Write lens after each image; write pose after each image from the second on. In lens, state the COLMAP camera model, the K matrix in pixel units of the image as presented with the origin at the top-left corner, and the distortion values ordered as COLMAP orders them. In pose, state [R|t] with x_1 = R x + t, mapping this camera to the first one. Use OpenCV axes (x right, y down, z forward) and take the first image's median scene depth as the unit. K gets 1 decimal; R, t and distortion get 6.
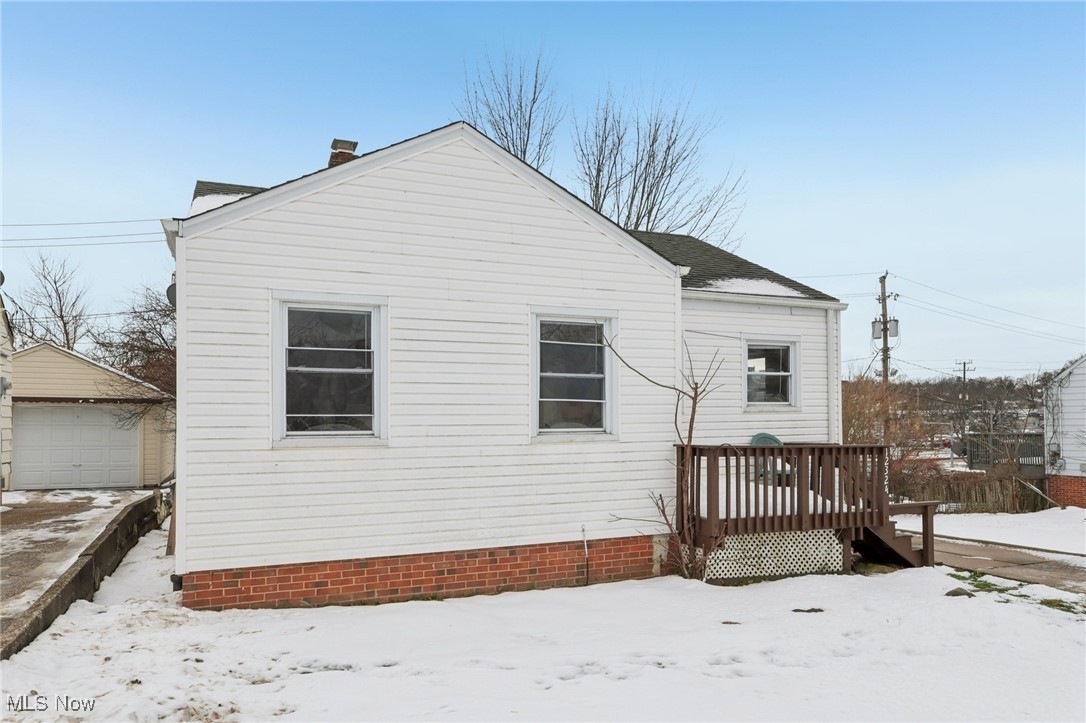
lens RADIAL K [[743.1, 0, 542.3], [0, 743.1, 364.4], [0, 0, 1]] dist [-0.000798, 0.000764]
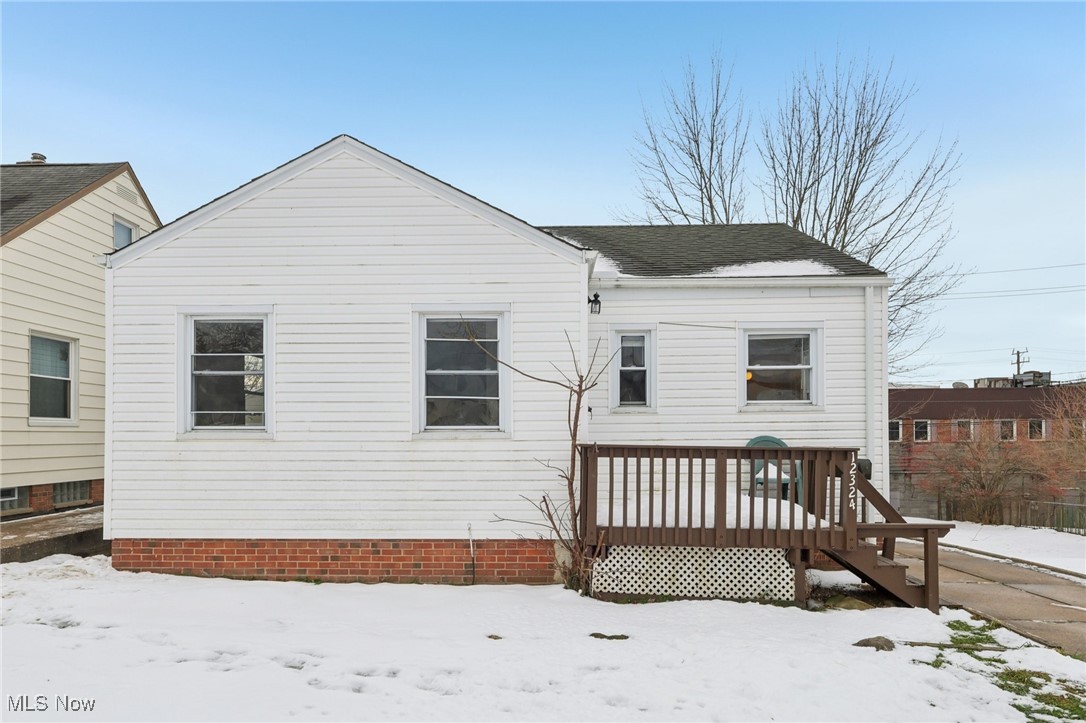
lens RADIAL K [[676.8, 0, 540.7], [0, 676.8, 393.4], [0, 0, 1]] dist [-0.002313, 0.000060]
pose [[0.905275, -0.020105, -0.424350, 0.528182], [0.026888, 0.999588, 0.010002, 0.037341], [0.423974, -0.020465, 0.905443, 0.232740]]
